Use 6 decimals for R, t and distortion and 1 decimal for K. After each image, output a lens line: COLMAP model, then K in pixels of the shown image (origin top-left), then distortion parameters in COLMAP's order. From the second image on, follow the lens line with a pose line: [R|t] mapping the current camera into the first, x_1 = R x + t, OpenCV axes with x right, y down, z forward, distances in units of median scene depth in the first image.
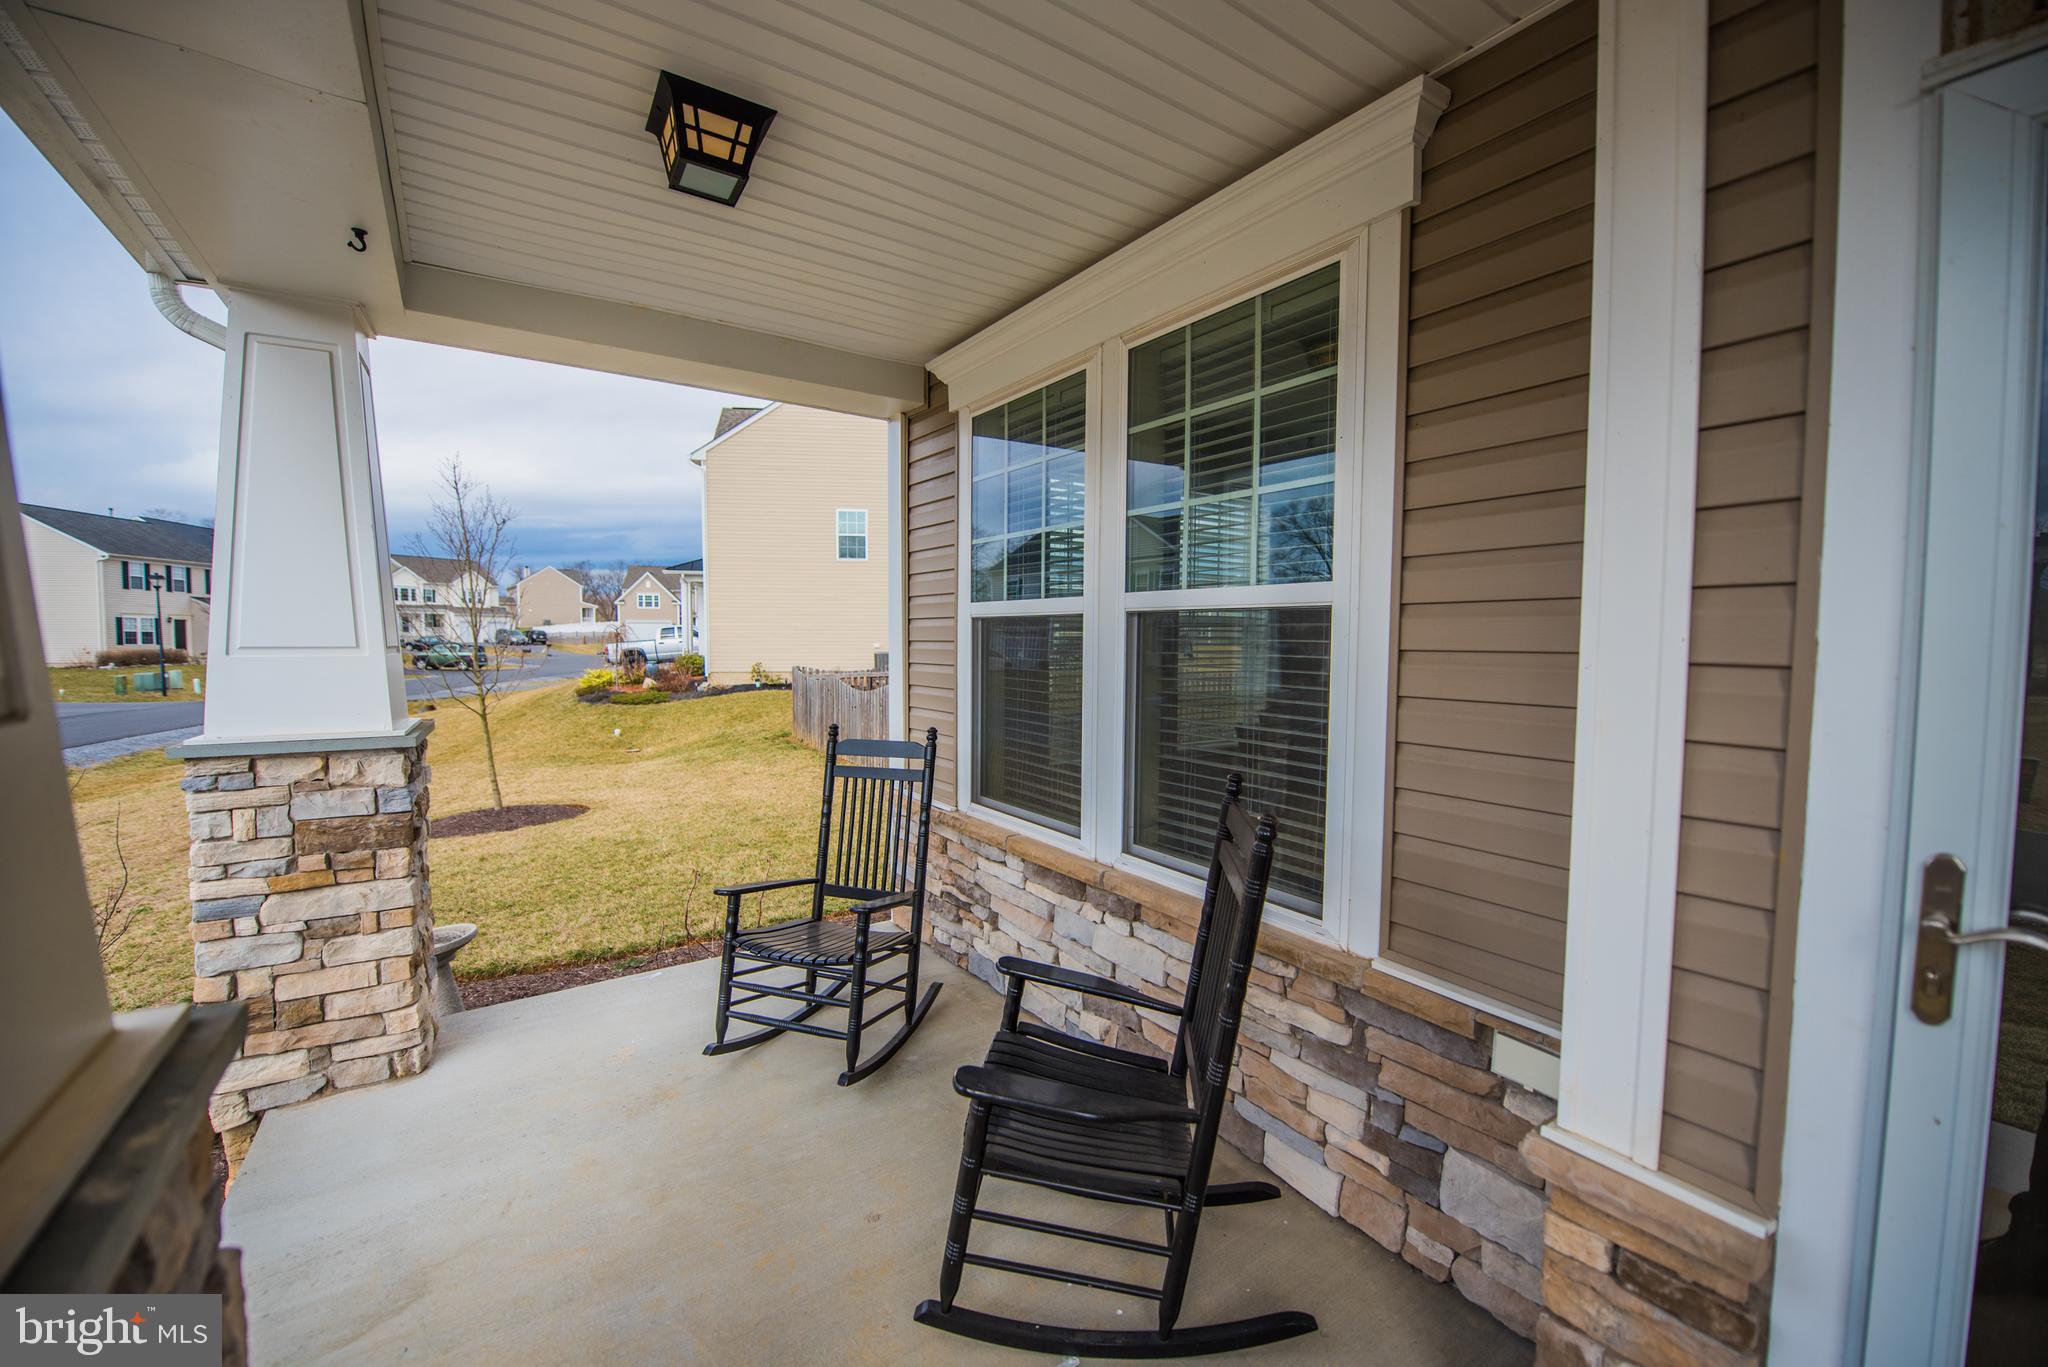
lens RADIAL K [[812.1, 0, 1024.0], [0, 812.1, 683.5], [0, 0, 1]] dist [-0.001093, -0.000089]
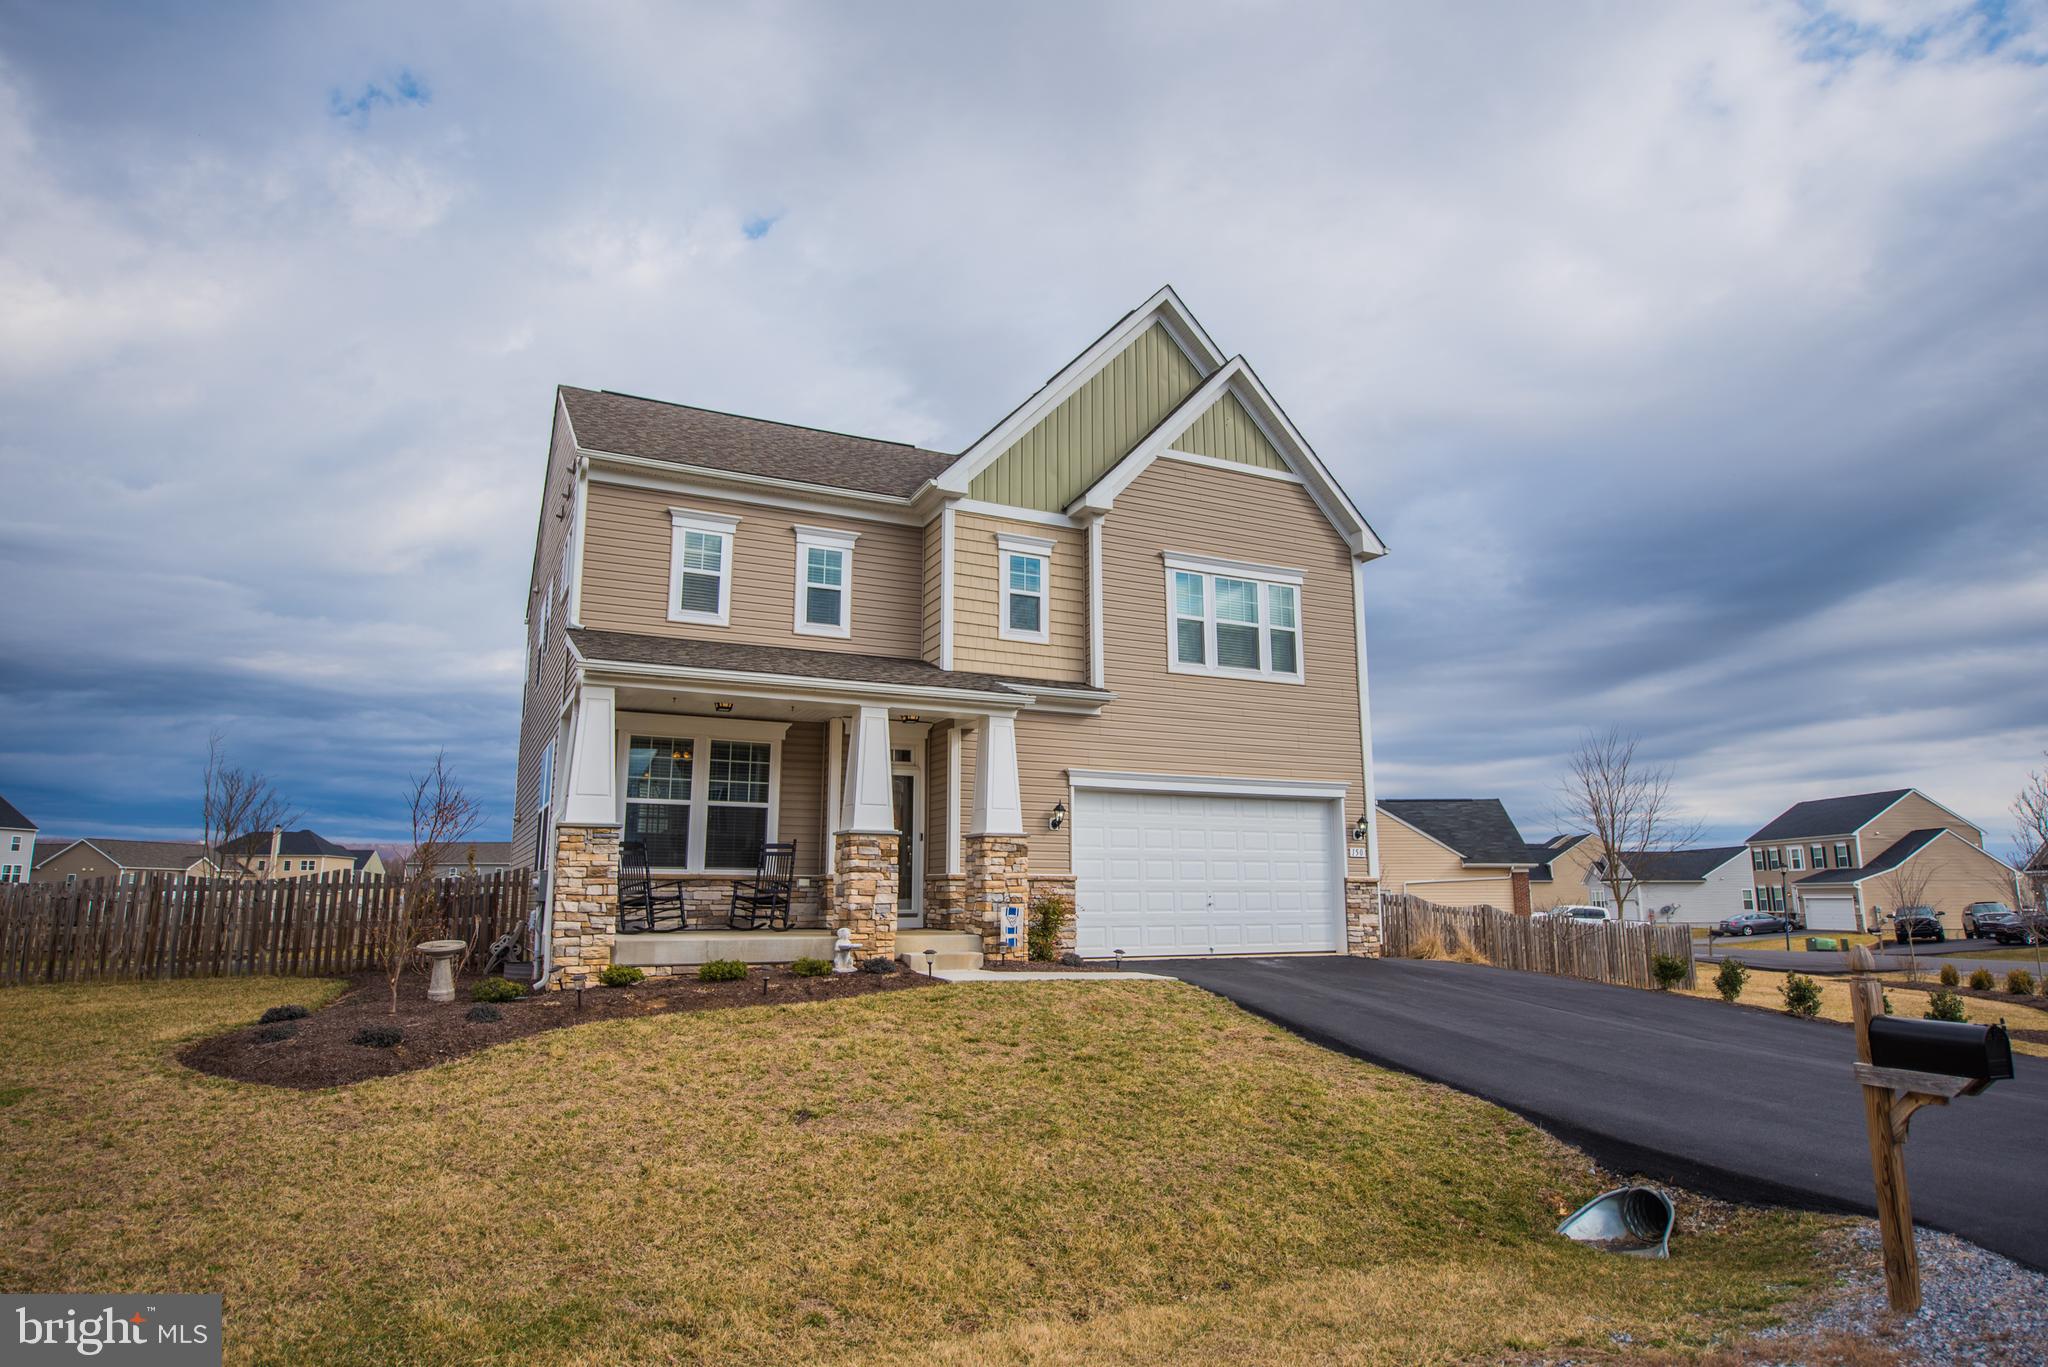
lens RADIAL K [[1167.6, 0, 1024.0], [0, 1167.6, 683.5], [0, 0, 1]] dist [0.001932, 0.000483]
pose [[0.141621, 0.177103, 0.973950, -4.803301], [0.056056, 0.980853, -0.186510, 0.430039], [-0.988333, 0.081010, 0.128982, -1.159748]]
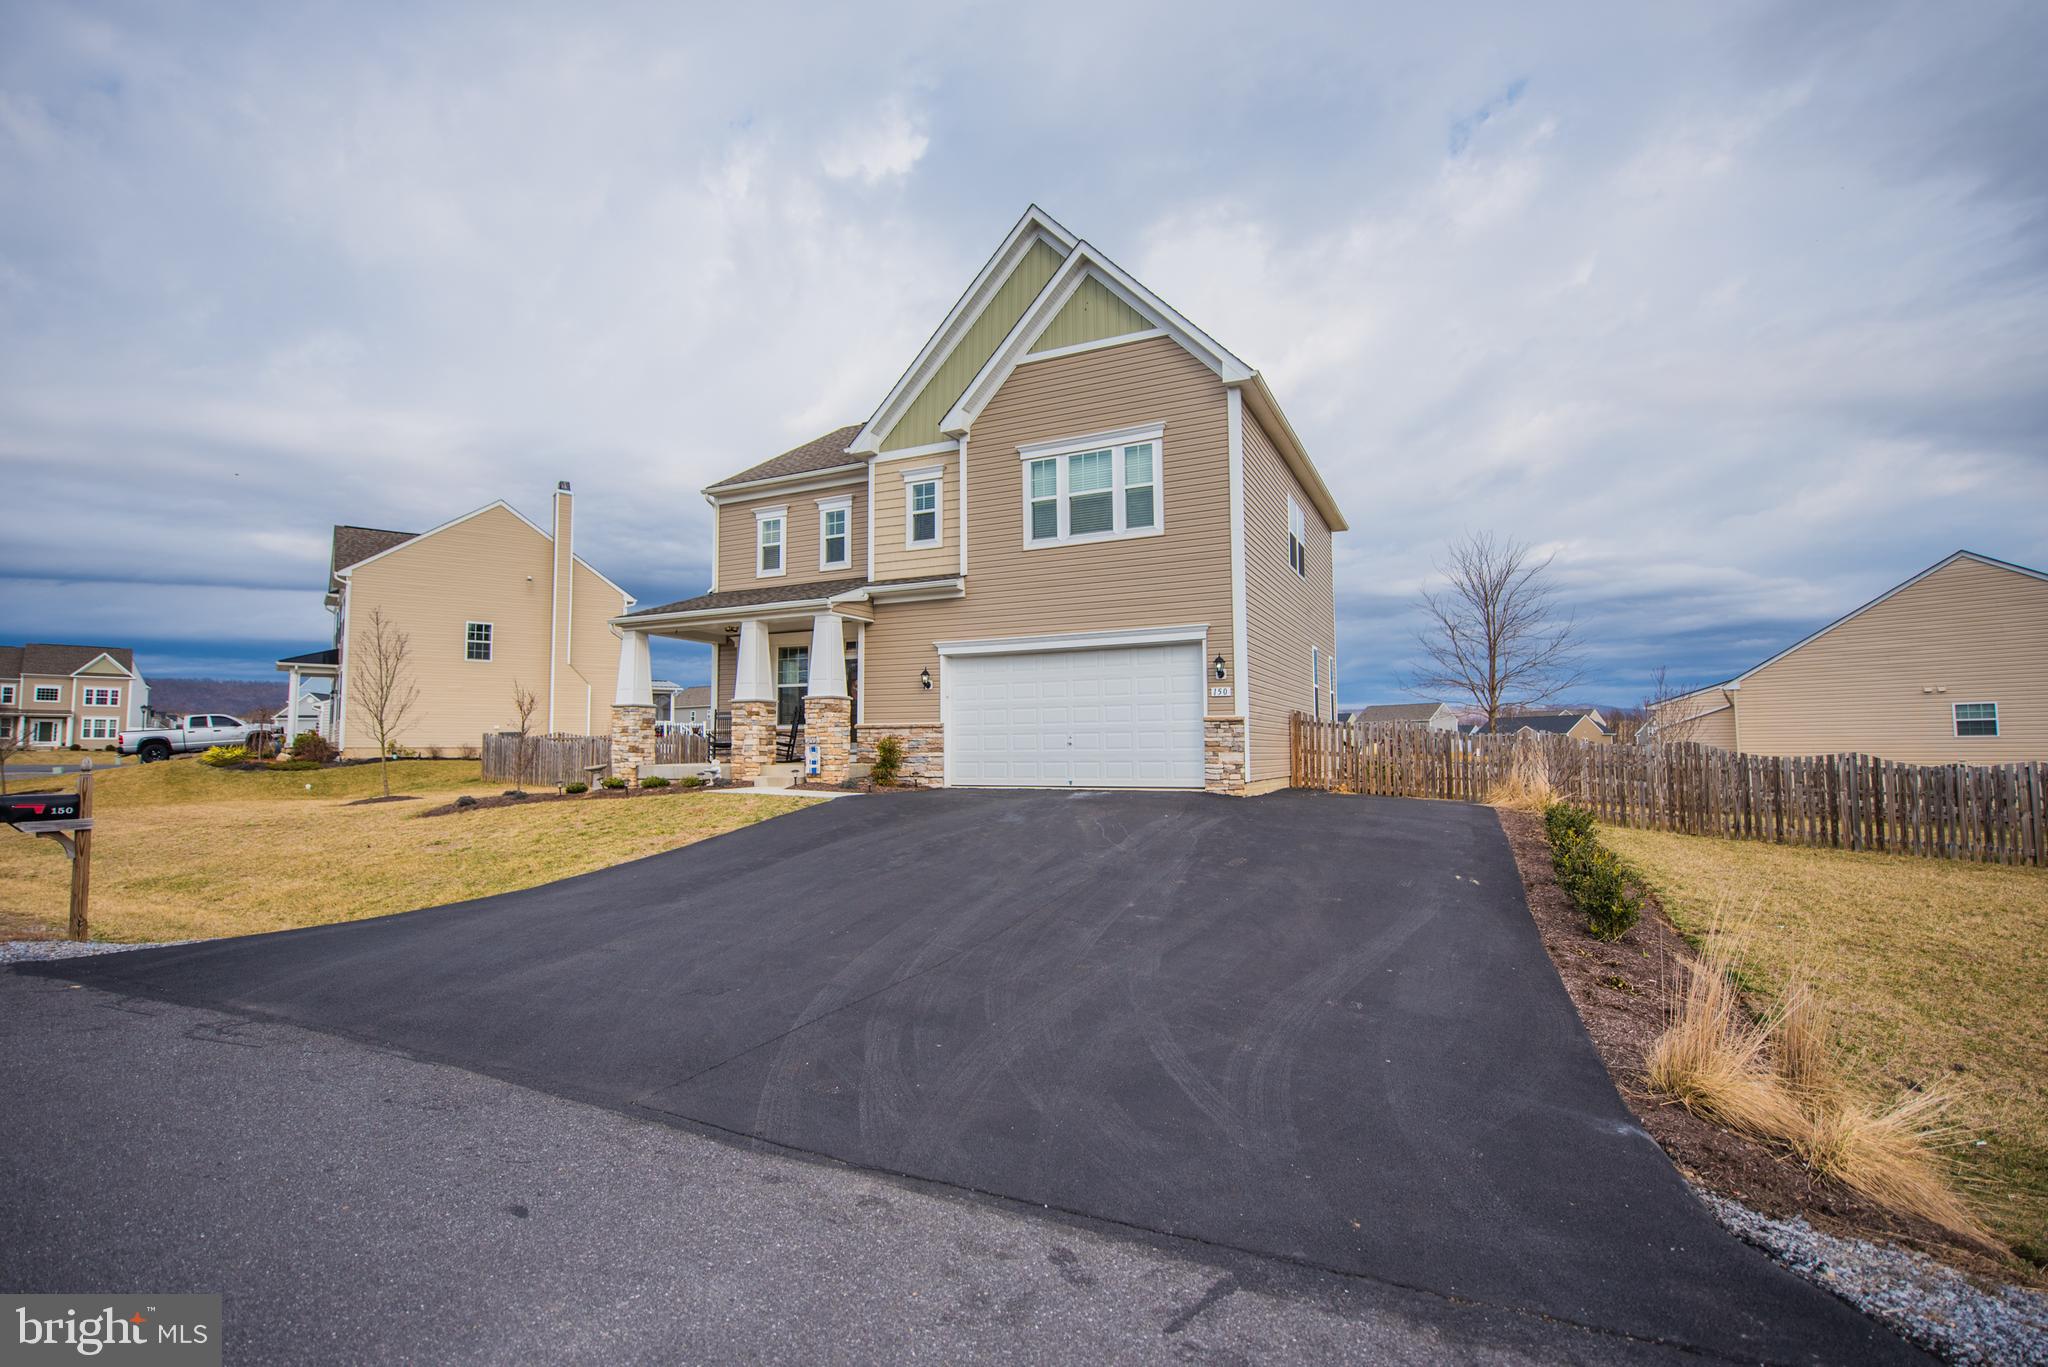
lens RADIAL K [[961.8, 0, 1019.1], [0, 961.8, 677.2], [0, 0, 1]] dist [-0.000791, -0.000162]
pose [[0.868106, 0.030699, 0.495428, -1.820814], [0.036190, 0.991515, -0.124853, 0.777592], [-0.495057, 0.126315, 0.859629, -5.927814]]
